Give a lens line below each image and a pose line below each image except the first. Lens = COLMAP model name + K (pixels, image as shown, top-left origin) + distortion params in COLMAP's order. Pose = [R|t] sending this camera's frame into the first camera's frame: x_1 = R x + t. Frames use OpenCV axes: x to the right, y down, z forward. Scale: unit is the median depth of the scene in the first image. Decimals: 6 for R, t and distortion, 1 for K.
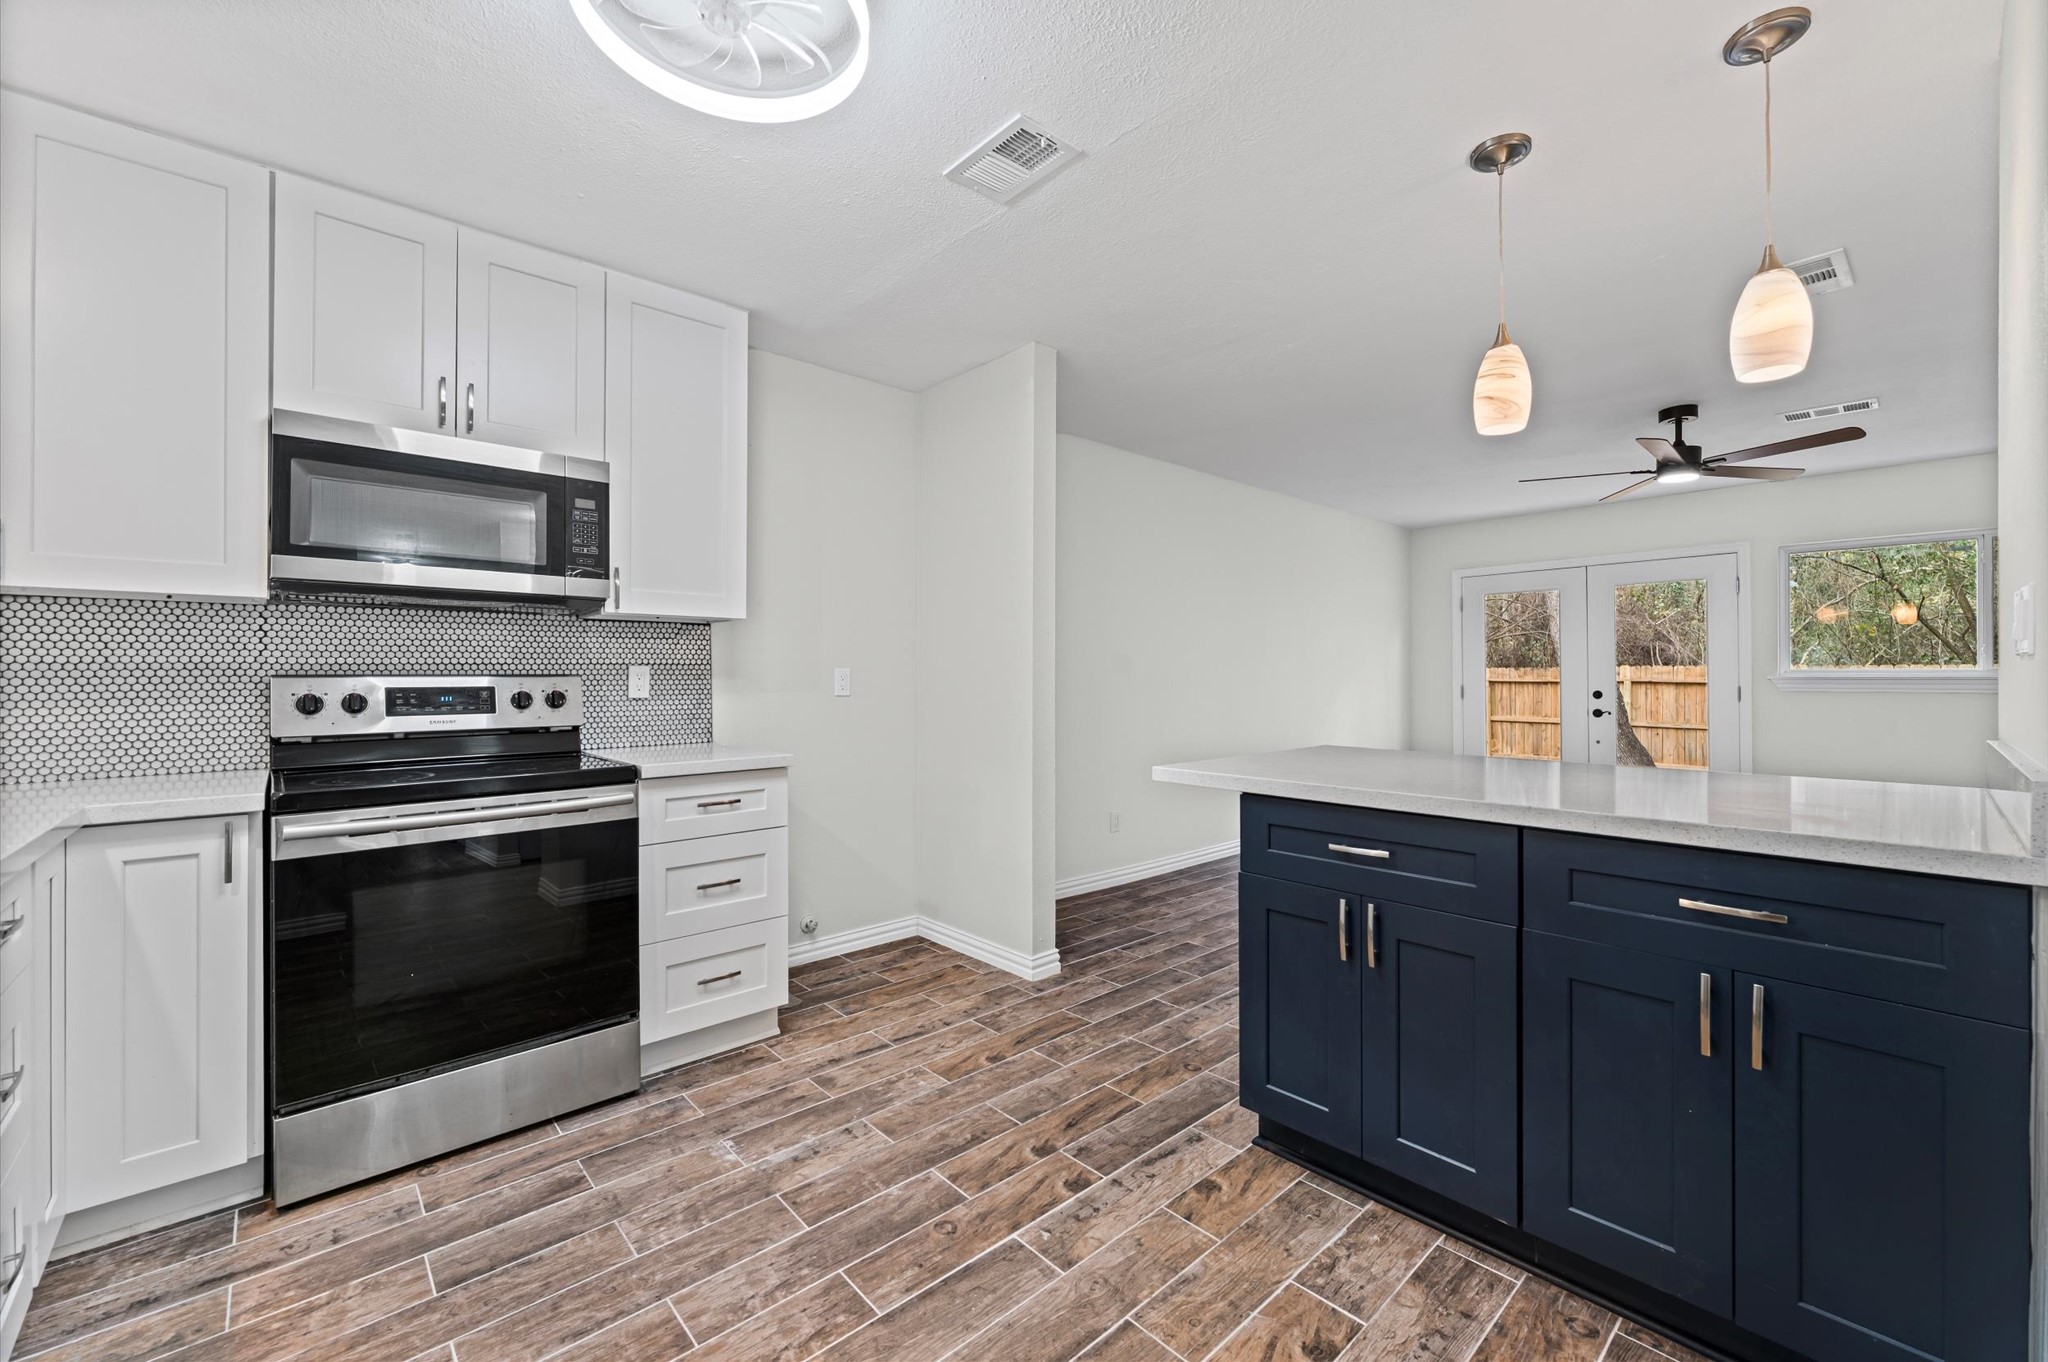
lens RADIAL K [[819.8, 0, 1019.1], [0, 819.8, 681.1], [0, 0, 1]] dist [-0.004234, 0.001155]
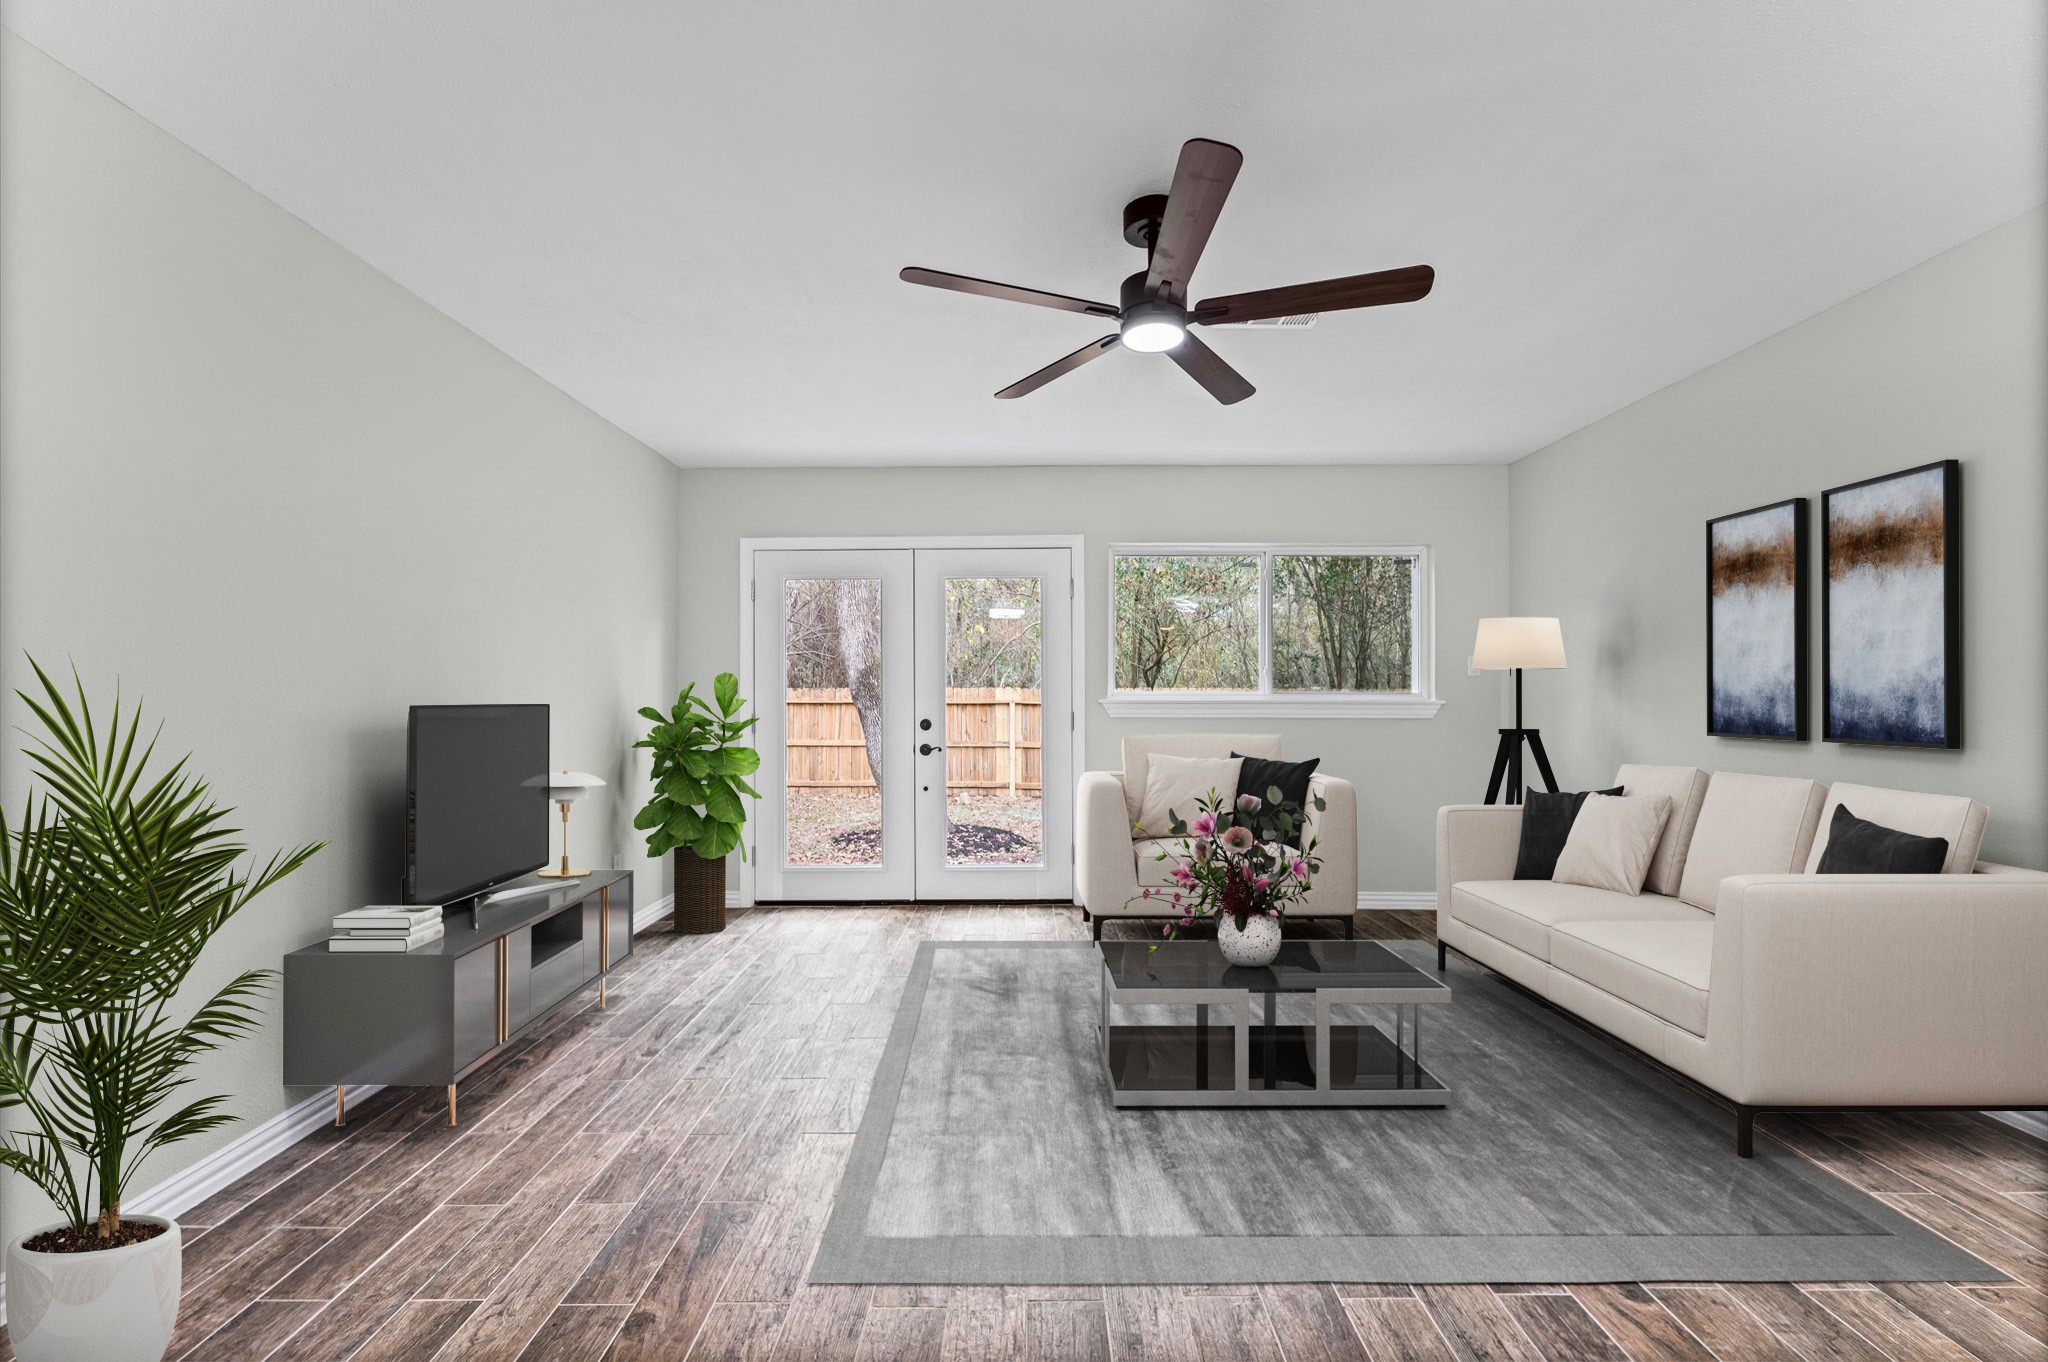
lens RADIAL K [[819.8, 0, 1038.9], [0, 819.8, 690.9], [0, 0, 1]] dist [-0.004234, 0.001155]
pose [[0.655556, 0.007686, 0.755107, 0.593352], [-0.000768, 0.999954, -0.009511, -0.016695], [-0.755146, 0.005655, 0.655532, 1.195651]]
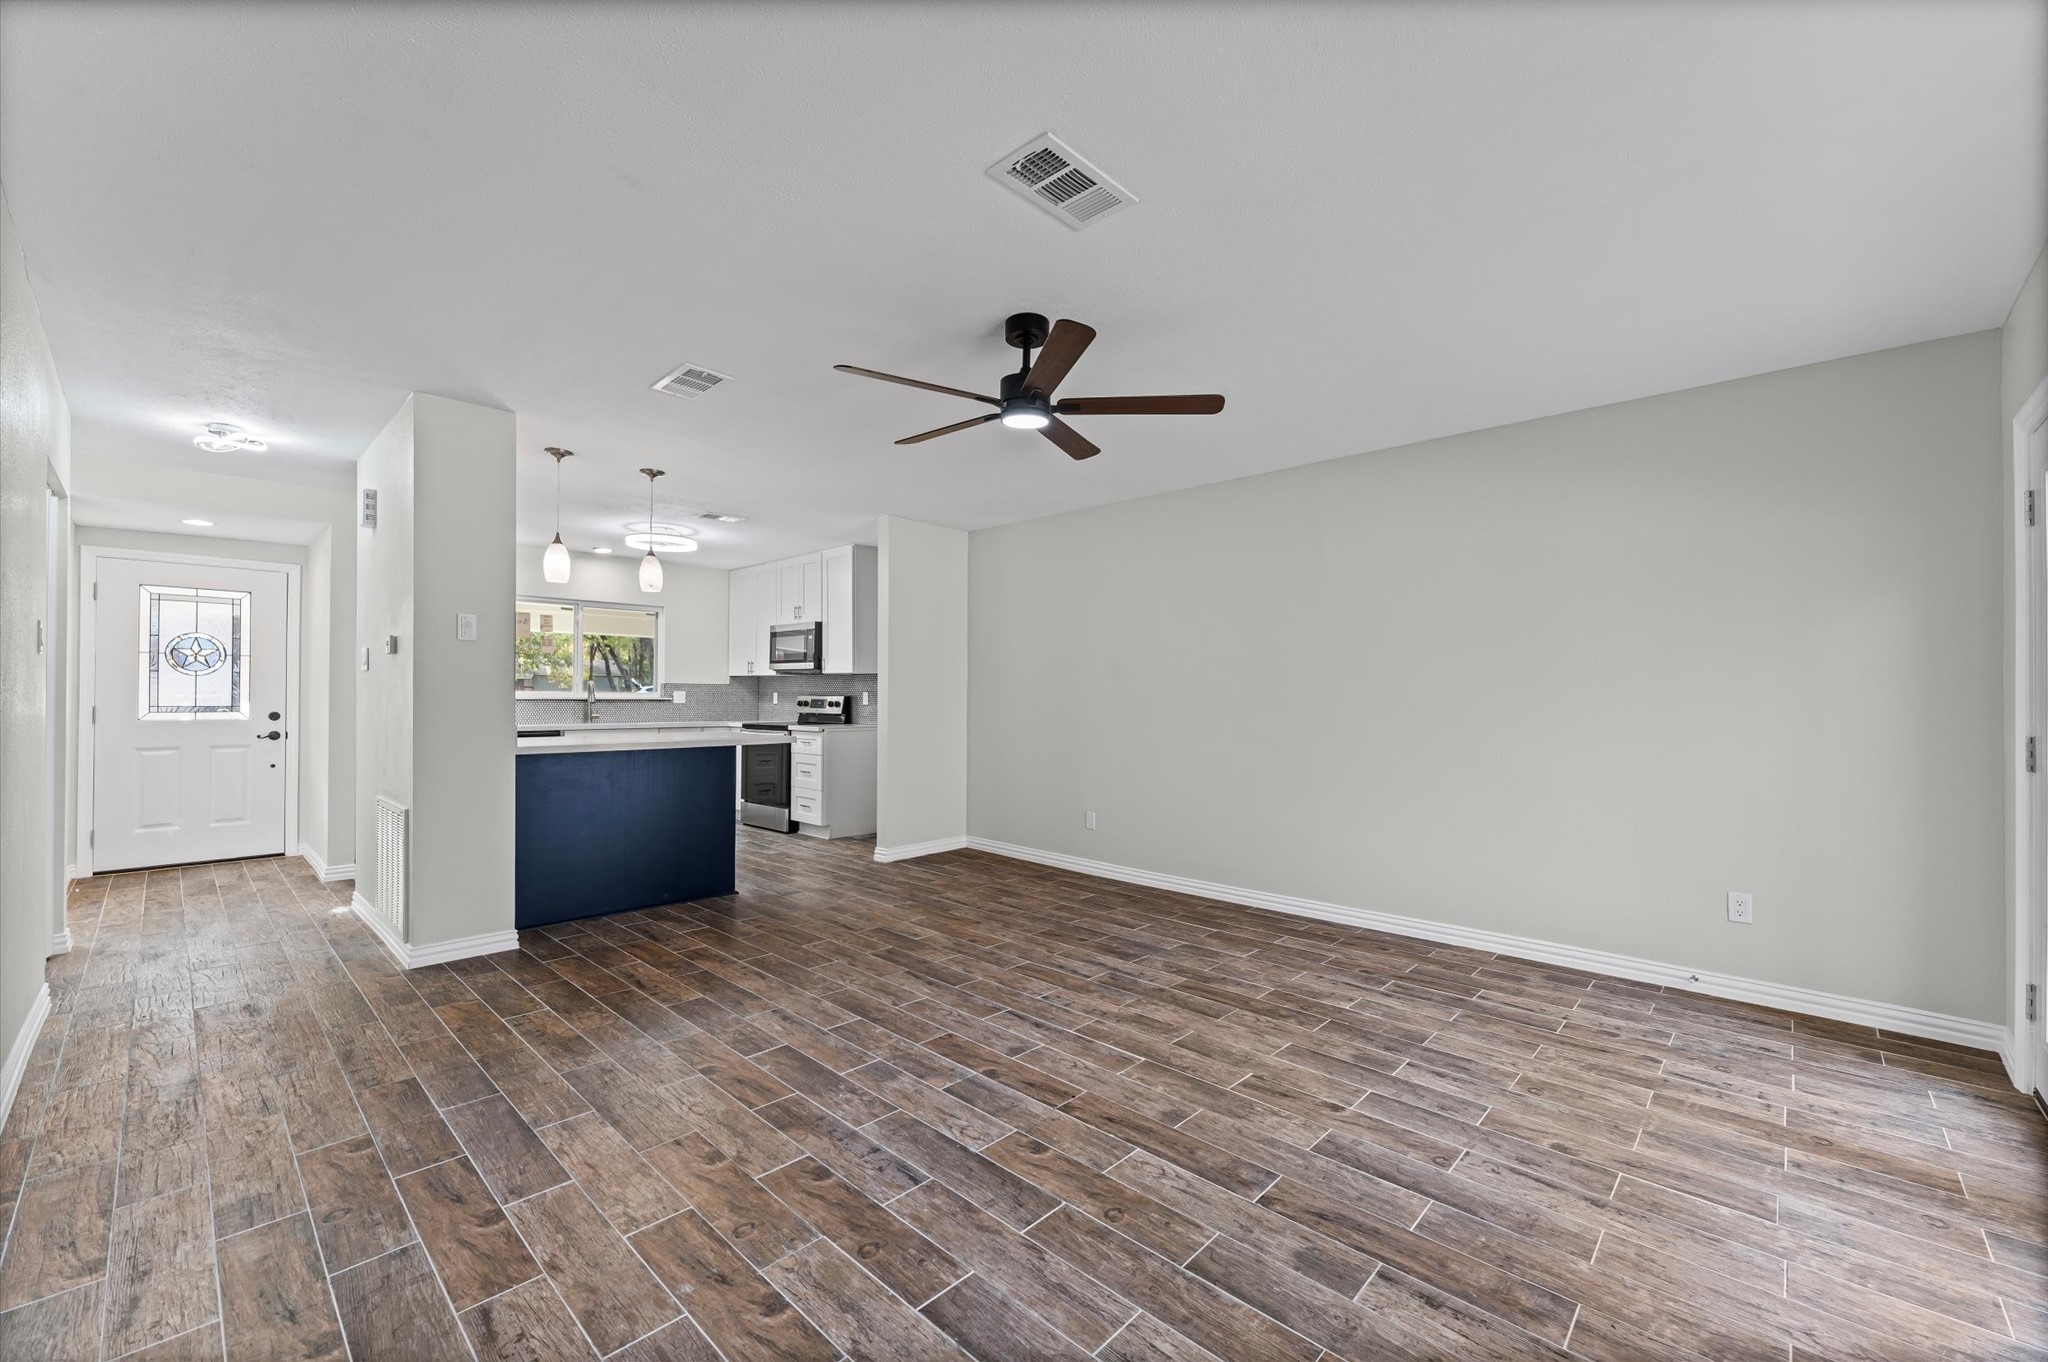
lens RADIAL K [[819.8, 0, 1008.1], [0, 819.8, 688.0], [0, 0, 1]] dist [-0.004234, 0.001155]
pose [[0.066241, -0.007510, -0.997775, 2.596219], [-0.012930, 0.999881, -0.008384, -0.019779], [0.997720, 0.013457, 0.066136, 1.604283]]
